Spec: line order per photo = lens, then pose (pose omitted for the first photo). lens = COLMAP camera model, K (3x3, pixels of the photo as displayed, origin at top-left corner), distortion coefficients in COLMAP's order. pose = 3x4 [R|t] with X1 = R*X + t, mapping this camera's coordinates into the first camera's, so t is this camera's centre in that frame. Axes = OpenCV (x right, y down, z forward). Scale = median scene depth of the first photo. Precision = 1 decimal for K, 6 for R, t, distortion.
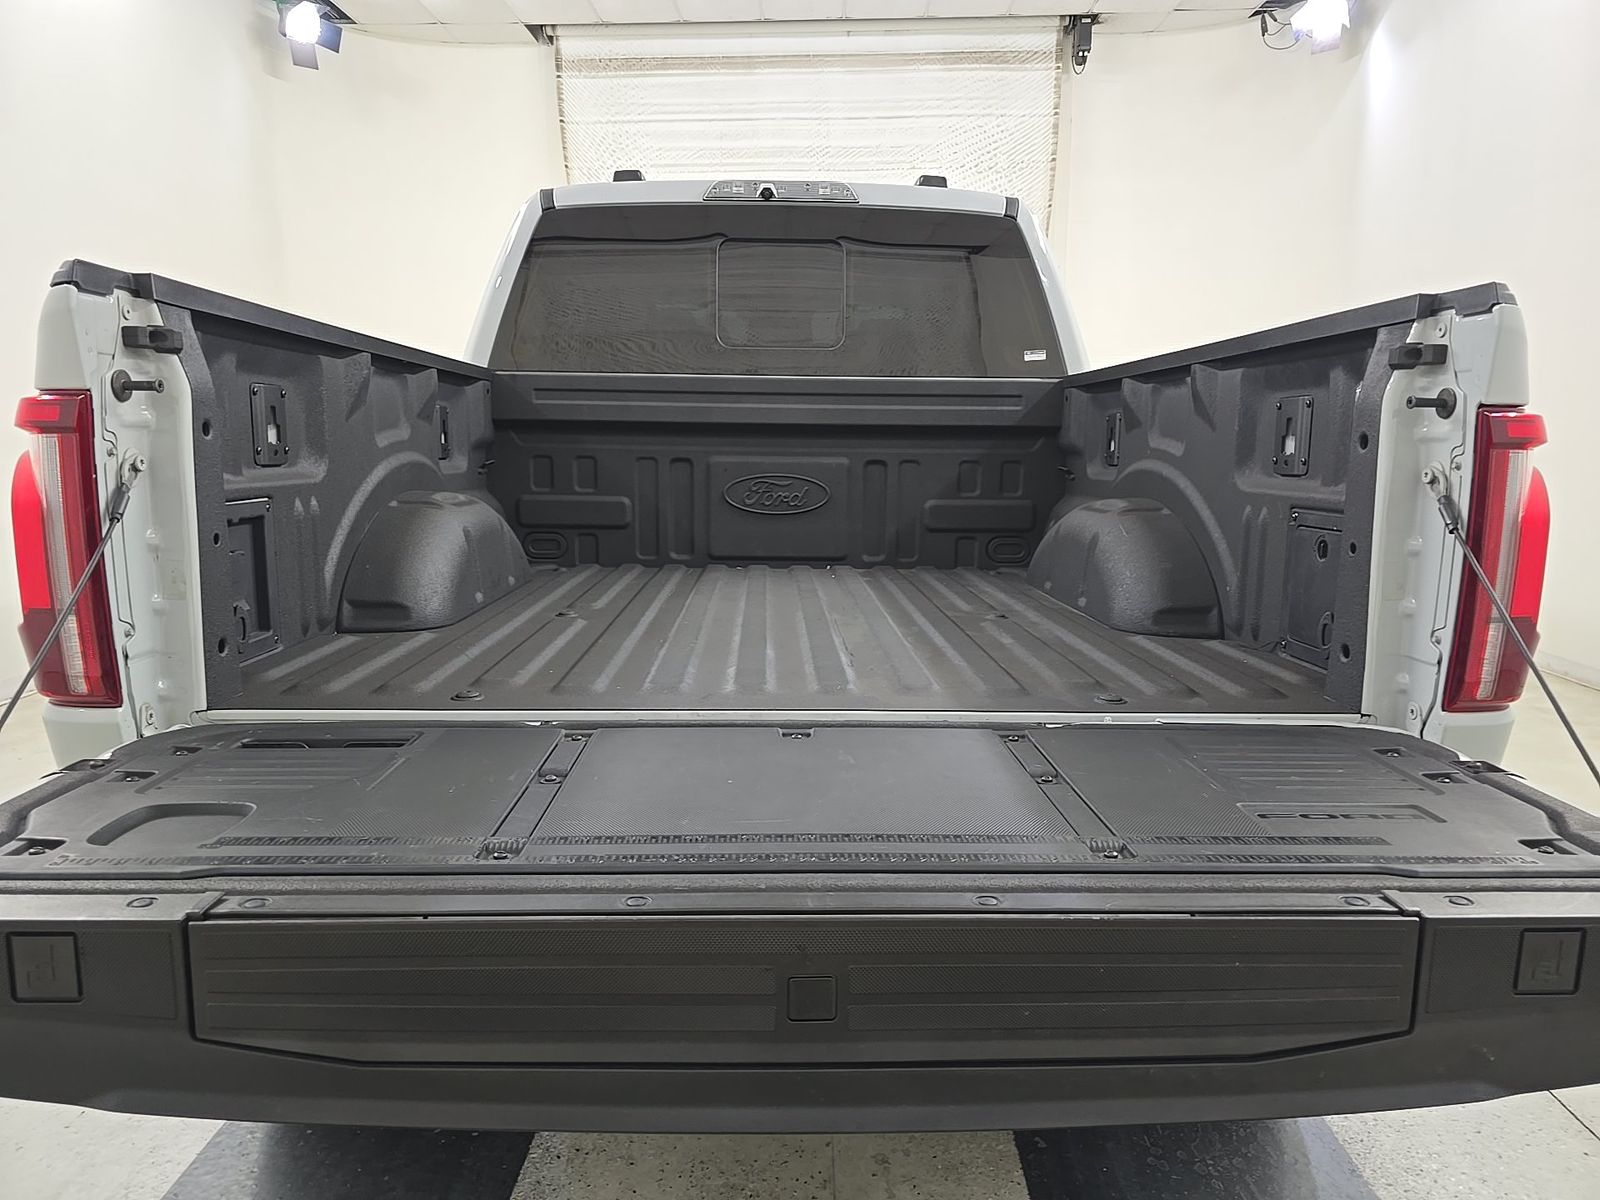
lens RADIAL K [[1088.6, 0, 800.0], [0, 1088.6, 600.0], [0, 0, 1]] dist [0.037896, -0.042512]
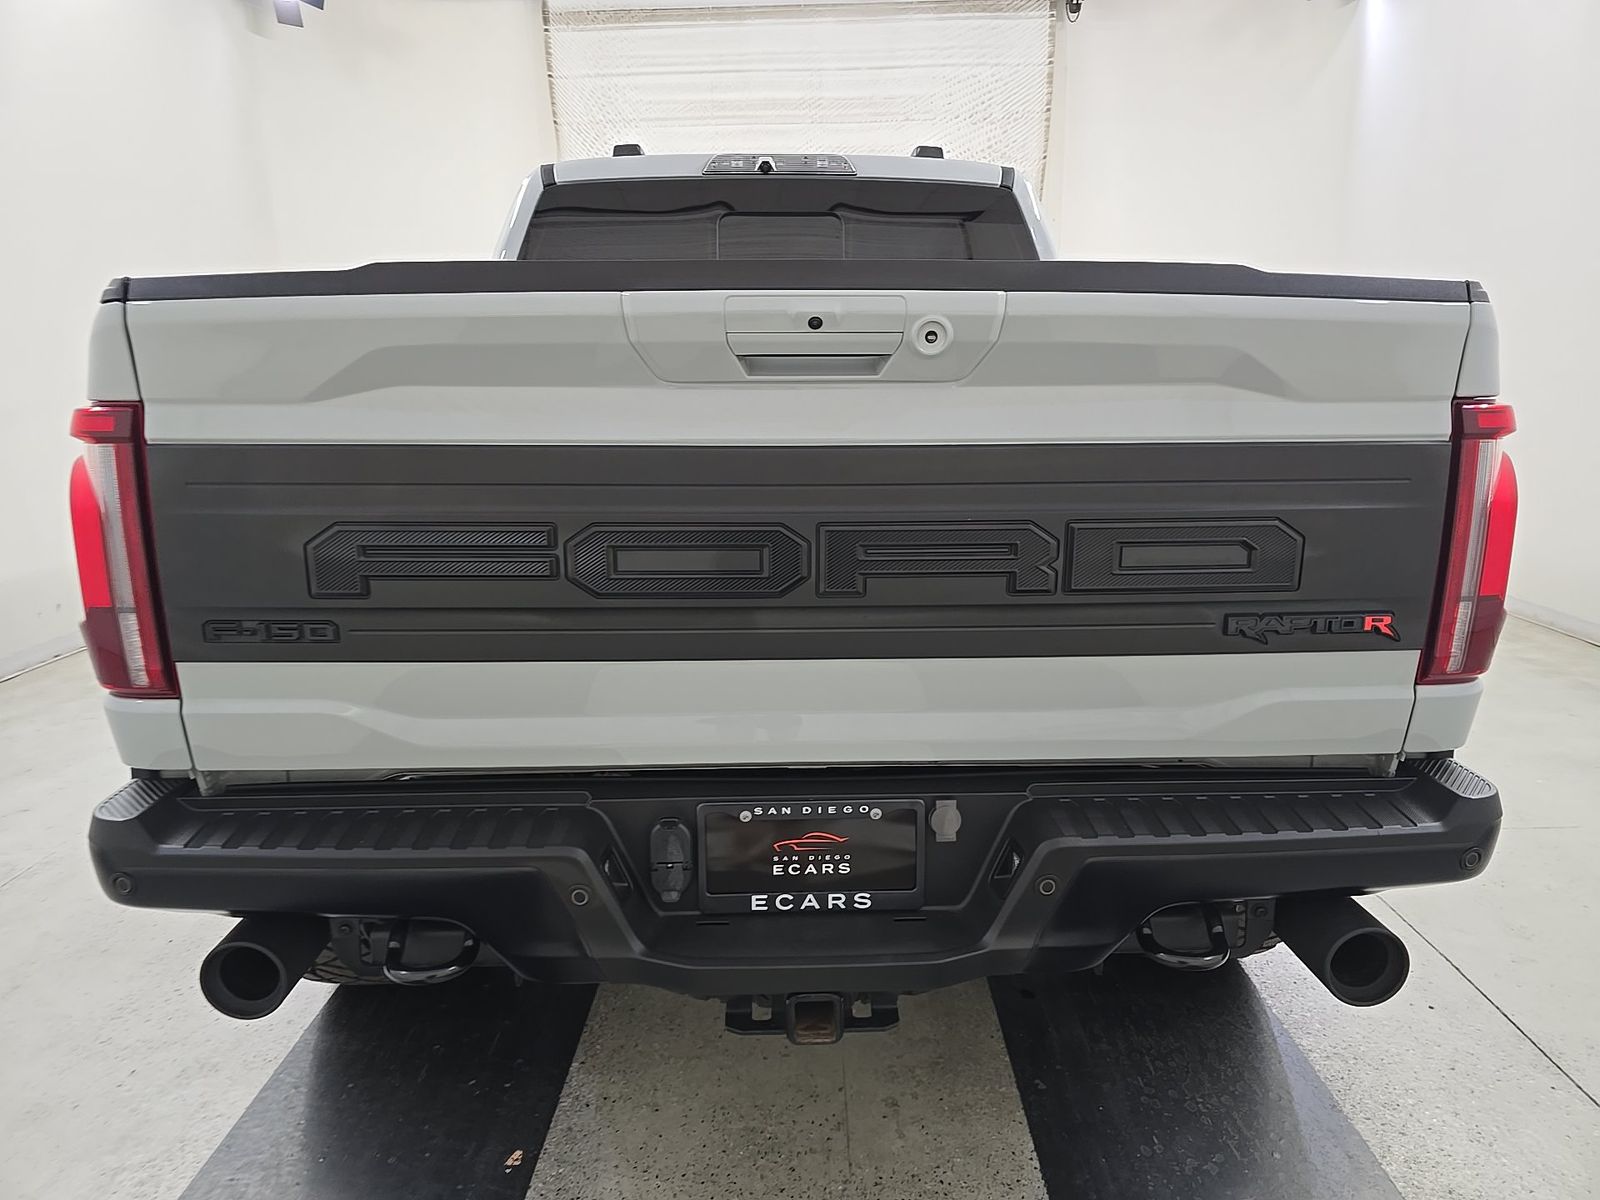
lens RADIAL K [[1095.8, 0, 801.5], [0, 1095.8, 595.8], [0, 0, 1]] dist [0.037919, -0.043545]
pose [[0.999894, -0.013280, 0.006041, -0.008740], [0.013027, 0.999108, 0.040159, -0.016743], [-0.006569, -0.040076, 0.999175, -0.032595]]
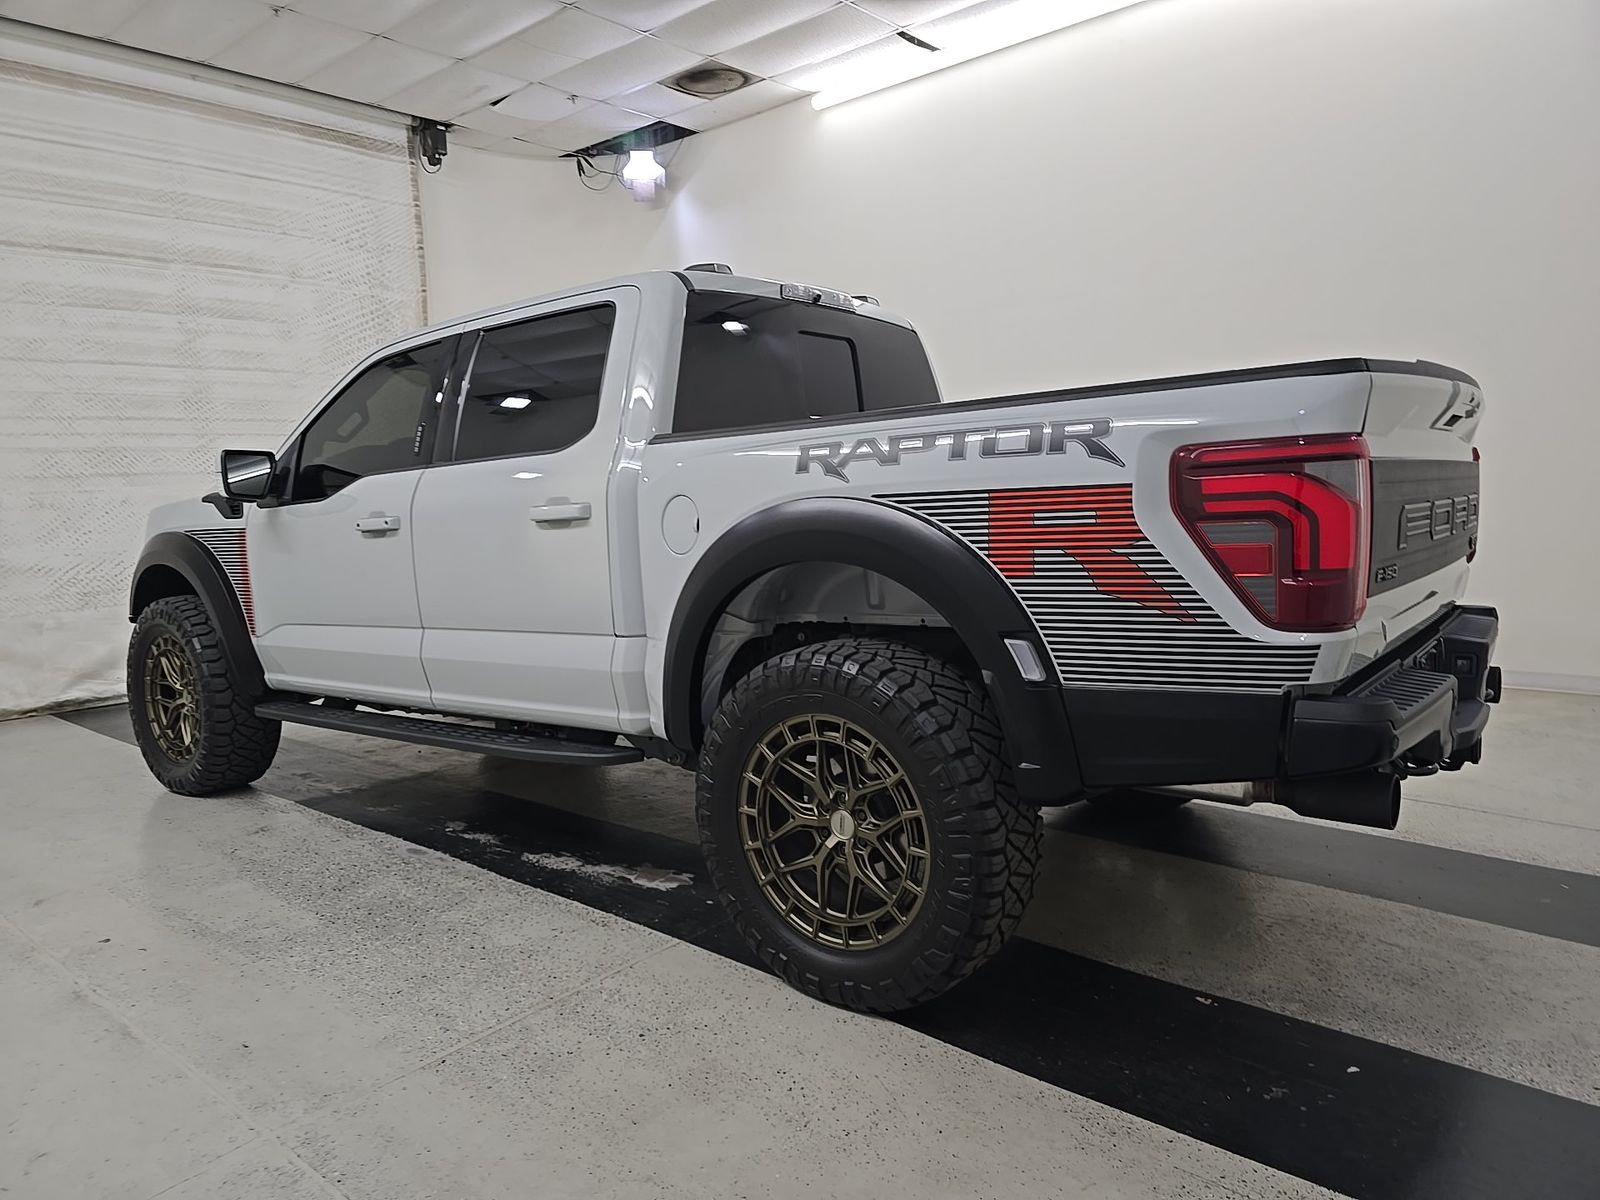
lens RADIAL K [[1095.8, 0, 801.5], [0, 1095.8, 595.8], [0, 0, 1]] dist [0.037919, -0.043545]
pose [[0.613509, -0.104353, 0.782762, -1.078641], [0.164928, 0.986303, 0.002221, -0.040089], [-0.772273, 0.127736, 0.622317, 0.270759]]
